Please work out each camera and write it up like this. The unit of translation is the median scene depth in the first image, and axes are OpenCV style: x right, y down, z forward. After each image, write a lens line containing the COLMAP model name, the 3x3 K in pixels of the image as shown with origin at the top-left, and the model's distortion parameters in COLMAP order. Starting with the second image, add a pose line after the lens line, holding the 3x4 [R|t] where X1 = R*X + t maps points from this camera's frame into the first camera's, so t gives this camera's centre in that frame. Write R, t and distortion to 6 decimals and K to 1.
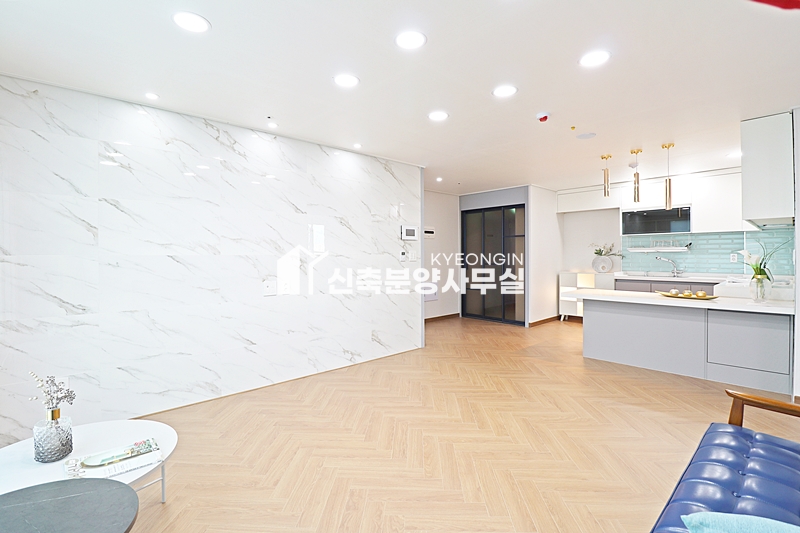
lens RADIAL K [[372.8, 0, 398.0], [0, 372.8, 262.3], [0, 0, 1]] dist [-0.011010, -0.005227]
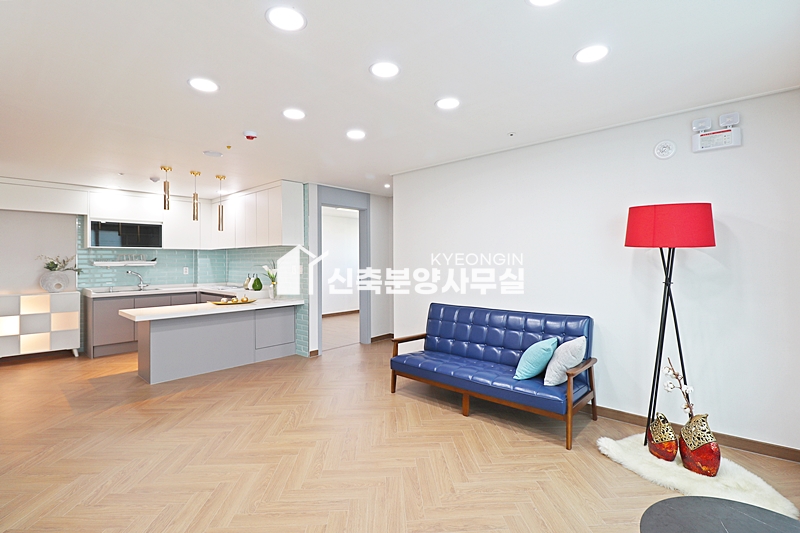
lens RADIAL K [[372.8, 0, 406.7], [0, 372.8, 262.5], [0, 0, 1]] dist [-0.011010, -0.005227]
pose [[-0.104614, 0.001202, 0.994512, -0.557259], [0.026180, 0.999656, 0.001546, -0.030759], [-0.994168, 0.026198, -0.104610, 0.584758]]
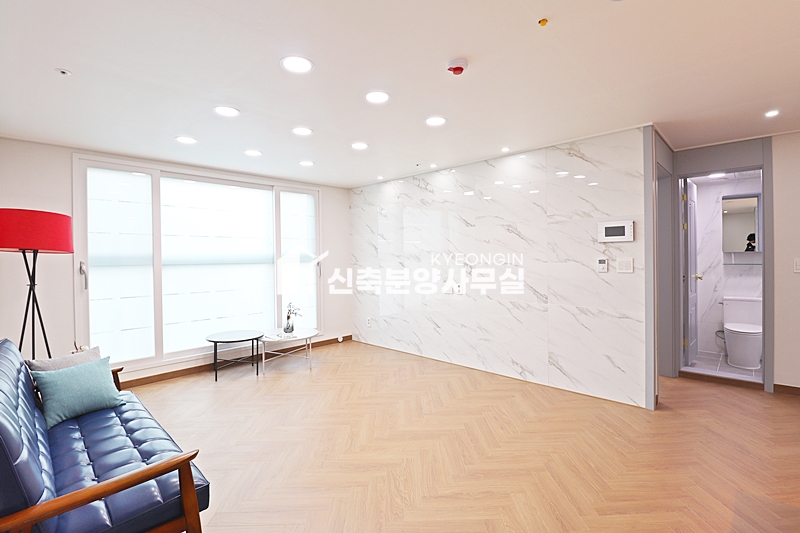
lens RADIAL K [[372.8, 0, 401.5], [0, 372.8, 263.3], [0, 0, 1]] dist [-0.011010, -0.005227]
pose [[0.058831, 0.024265, -0.997973, 0.904967], [-0.006392, 0.999693, 0.023930, -0.044918], [0.998248, 0.004971, 0.058968, 0.733801]]
